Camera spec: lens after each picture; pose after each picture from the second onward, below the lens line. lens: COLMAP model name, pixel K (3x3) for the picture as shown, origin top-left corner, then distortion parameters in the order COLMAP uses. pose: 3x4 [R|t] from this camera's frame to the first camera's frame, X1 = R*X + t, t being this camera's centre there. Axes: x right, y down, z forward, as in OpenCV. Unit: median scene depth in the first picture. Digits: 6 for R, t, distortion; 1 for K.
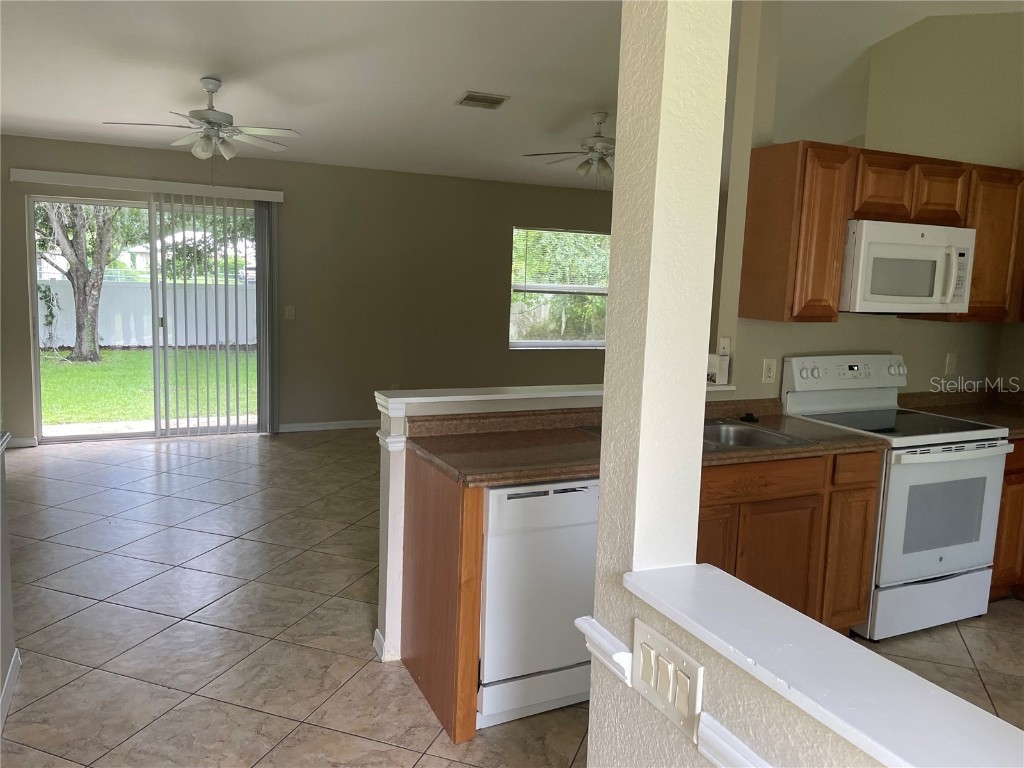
lens RADIAL K [[776.0, 0, 517.9], [0, 776.0, 377.9], [0, 0, 1]] dist [0.032335, -0.002732]
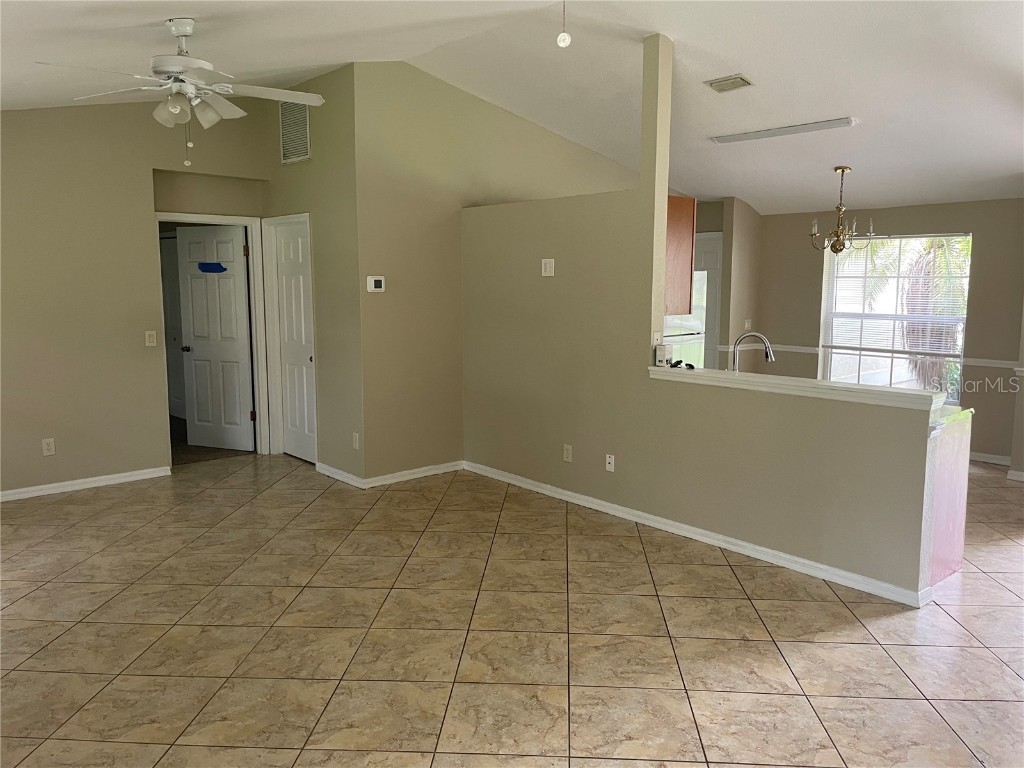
lens RADIAL K [[776.0, 0, 521.7], [0, 776.0, 383.4], [0, 0, 1]] dist [0.032335, -0.002732]
pose [[-0.277406, -0.164976, 0.946482, -0.523822], [0.119375, 0.971594, 0.204341, -0.147409], [-0.953308, 0.169672, -0.249832, 0.870861]]
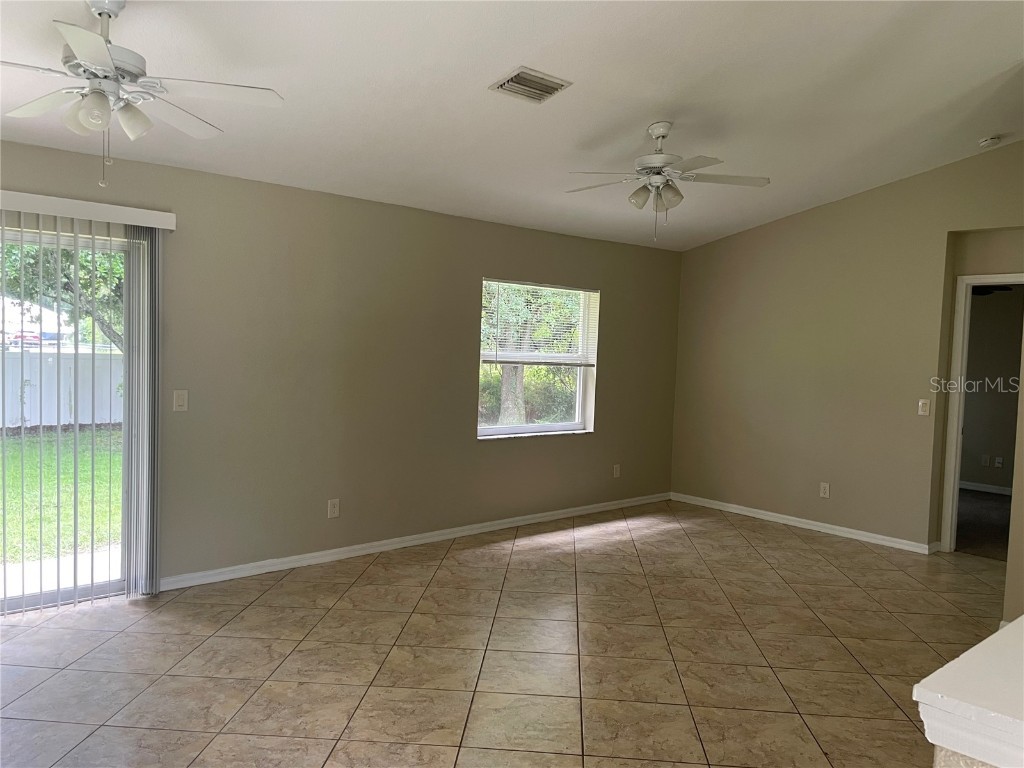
lens RADIAL K [[776.0, 0, 517.1], [0, 776.0, 383.7], [0, 0, 1]] dist [0.032335, -0.002732]
pose [[0.962319, -0.016296, 0.271434, -0.209662], [0.035545, 0.997176, -0.066152, -0.047716], [-0.269590, 0.073308, 0.960181, 0.322226]]
